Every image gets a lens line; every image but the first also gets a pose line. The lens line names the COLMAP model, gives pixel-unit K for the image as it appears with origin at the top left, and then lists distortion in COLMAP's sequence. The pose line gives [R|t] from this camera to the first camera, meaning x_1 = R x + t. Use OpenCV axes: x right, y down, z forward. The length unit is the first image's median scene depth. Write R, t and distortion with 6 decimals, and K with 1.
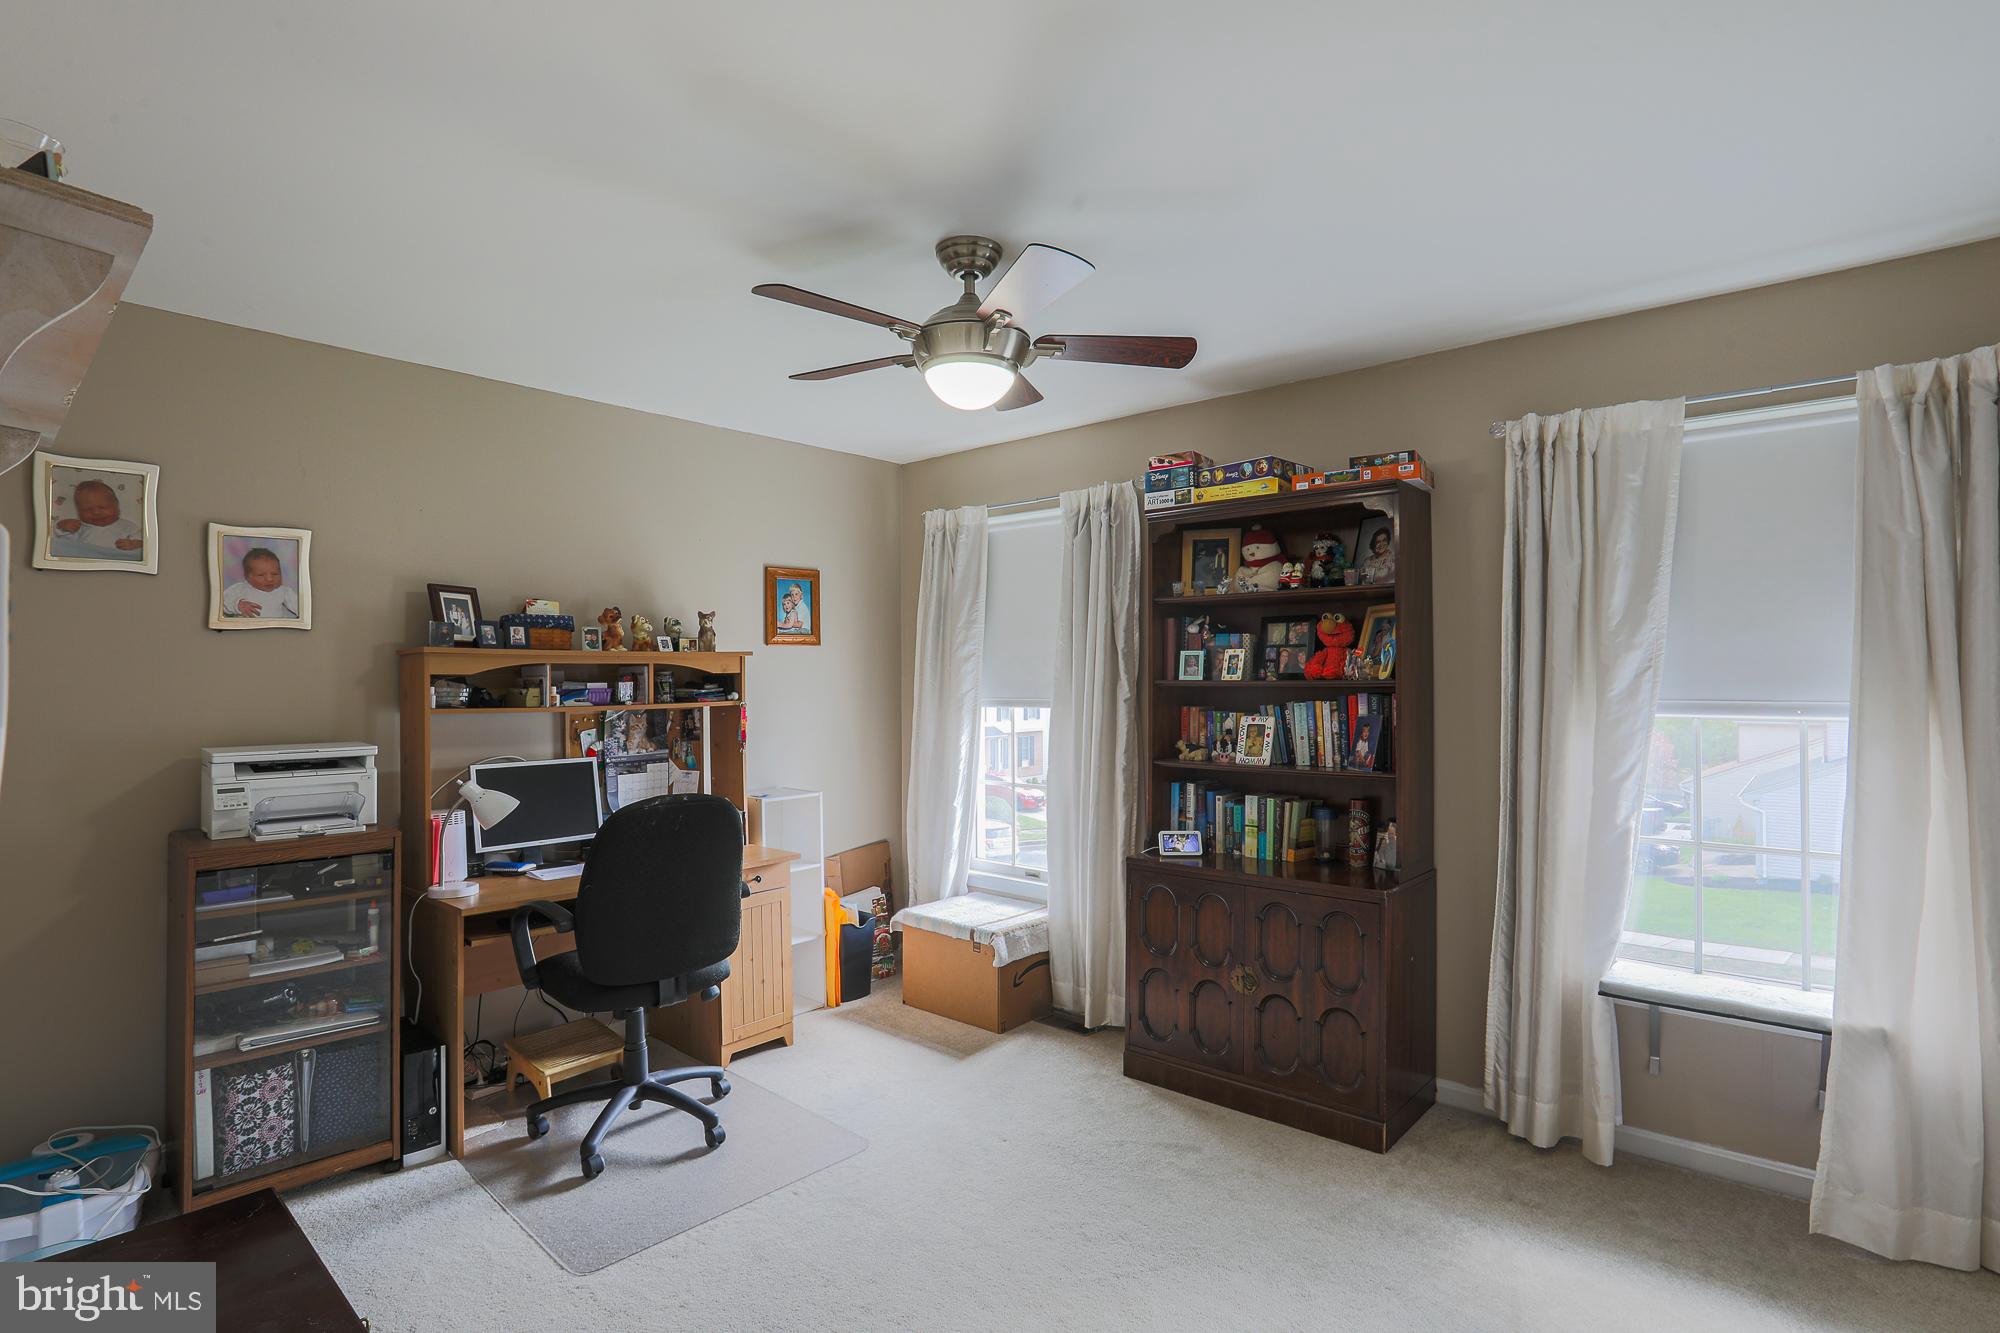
lens RADIAL K [[1013.7, 0, 1008.7], [0, 1013.7, 648.8], [0, 0, 1]] dist [-0.061996, 0.024845]
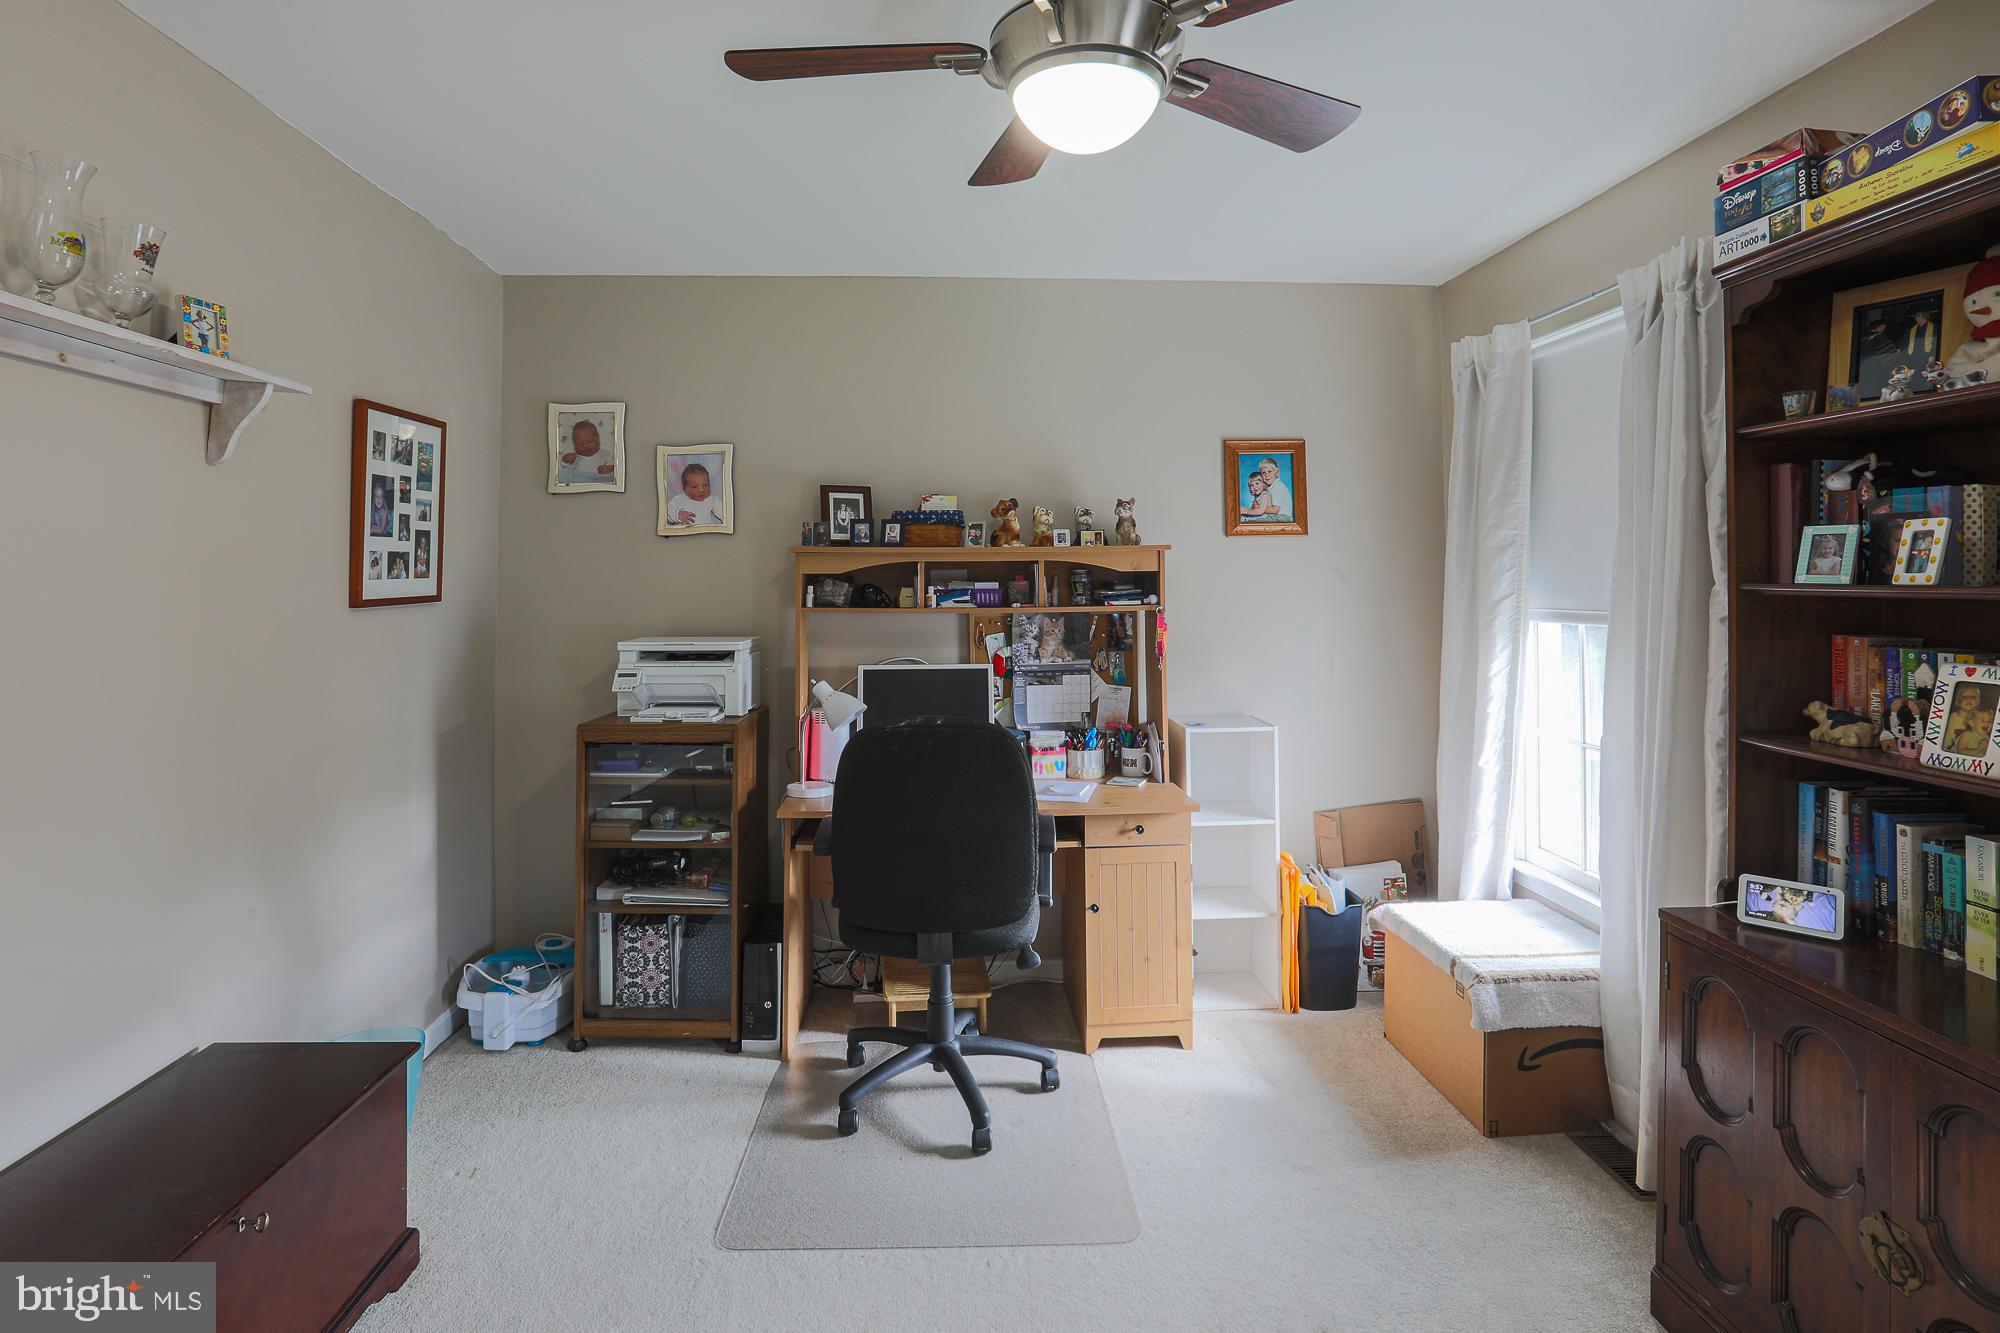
lens RADIAL K [[1003.5, 0, 997.4], [0, 1003.5, 541.2], [0, 0, 1]] dist [-0.054194, 0.020215]
pose [[0.681578, -0.023256, -0.731376, 0.256115], [0.019321, 0.999718, -0.013784, 0.008531], [0.731490, -0.004736, 0.681836, 0.372220]]
